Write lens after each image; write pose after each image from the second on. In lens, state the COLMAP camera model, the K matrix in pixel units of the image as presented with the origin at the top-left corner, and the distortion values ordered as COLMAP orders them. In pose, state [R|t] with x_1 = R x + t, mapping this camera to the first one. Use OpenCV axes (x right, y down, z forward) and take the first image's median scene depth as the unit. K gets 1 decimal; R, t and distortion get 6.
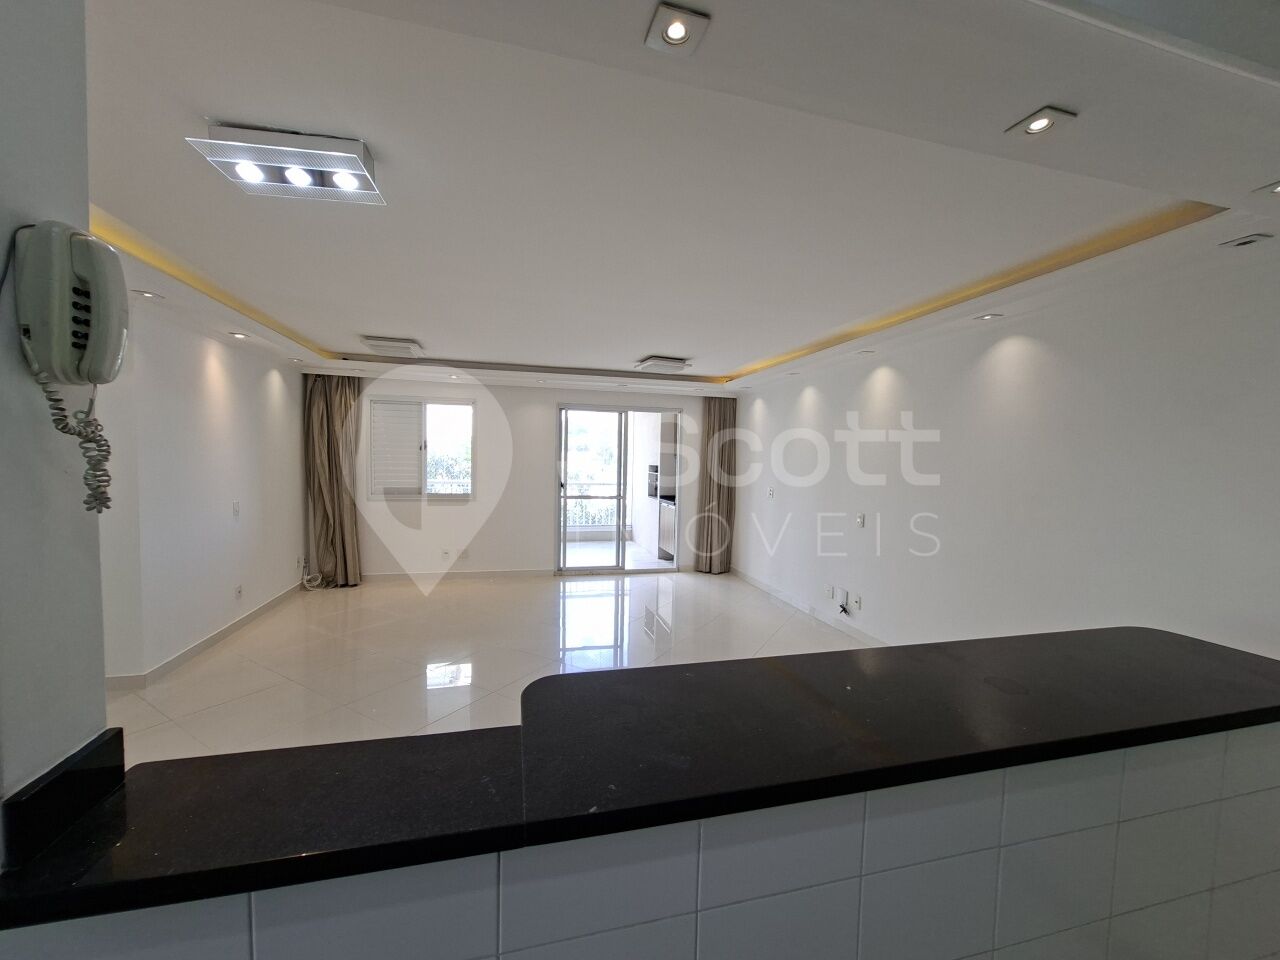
lens RADIAL K [[501.6, 0, 644.4], [0, 501.6, 484.5], [0, 0, 1]] dist [-0.009823, 0.001877]
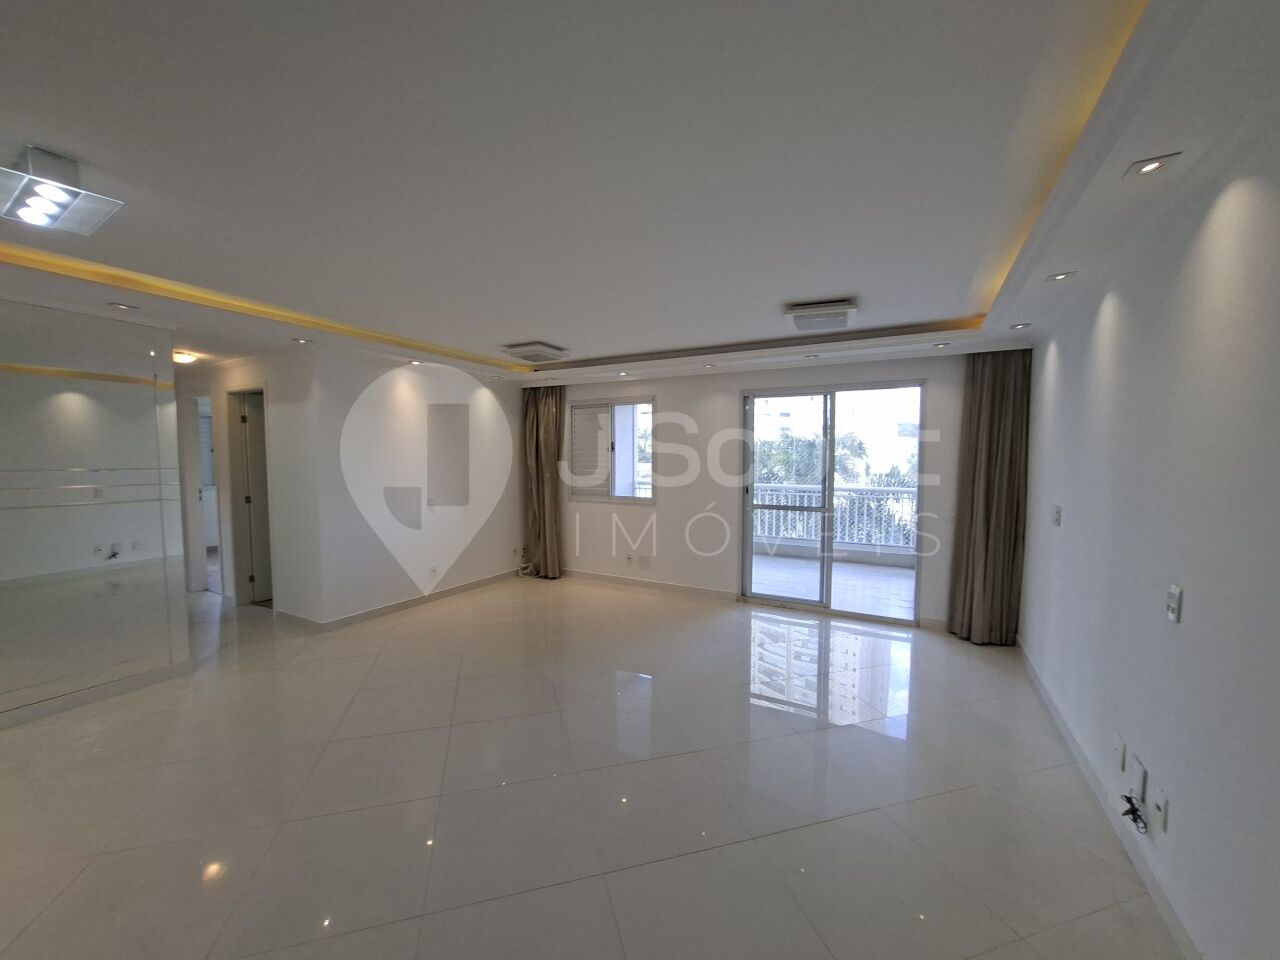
lens RADIAL K [[501.6, 0, 638.4], [0, 501.6, 480.4], [0, 0, 1]] dist [-0.009823, 0.001877]
pose [[0.736636, 0.012915, -0.676167, 0.270567], [-0.020581, 0.999783, -0.003325, -0.009914], [0.675977, 0.016366, 0.736741, 0.302152]]
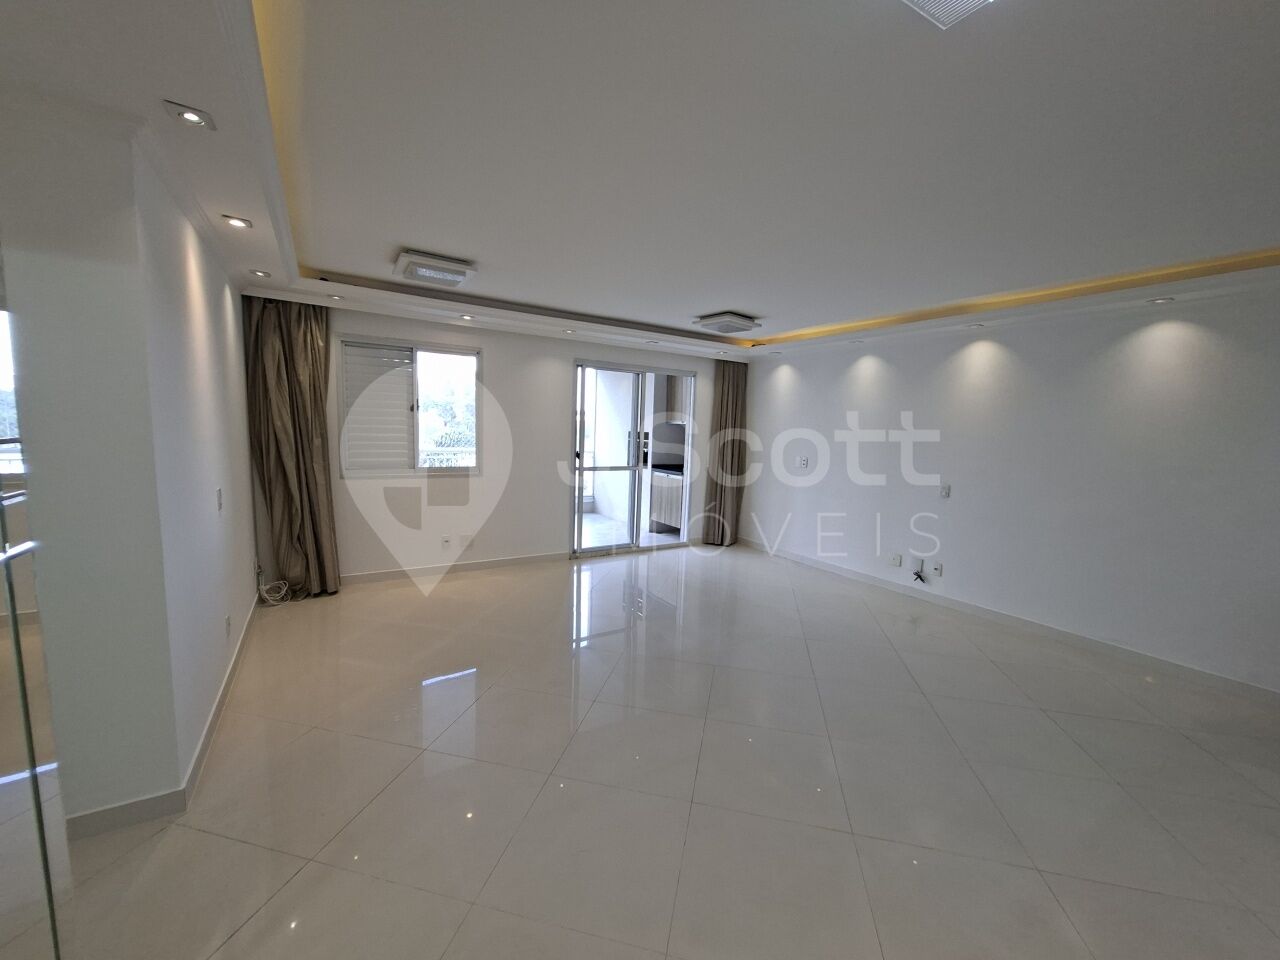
lens RADIAL K [[501.6, 0, 642.9], [0, 501.6, 484.2], [0, 0, 1]] dist [-0.009823, 0.001877]
pose [[0.951329, -0.022783, 0.307334, -0.345474], [-0.000215, 0.997214, 0.074589, -0.014322], [-0.308178, -0.071024, 0.948674, 0.152286]]
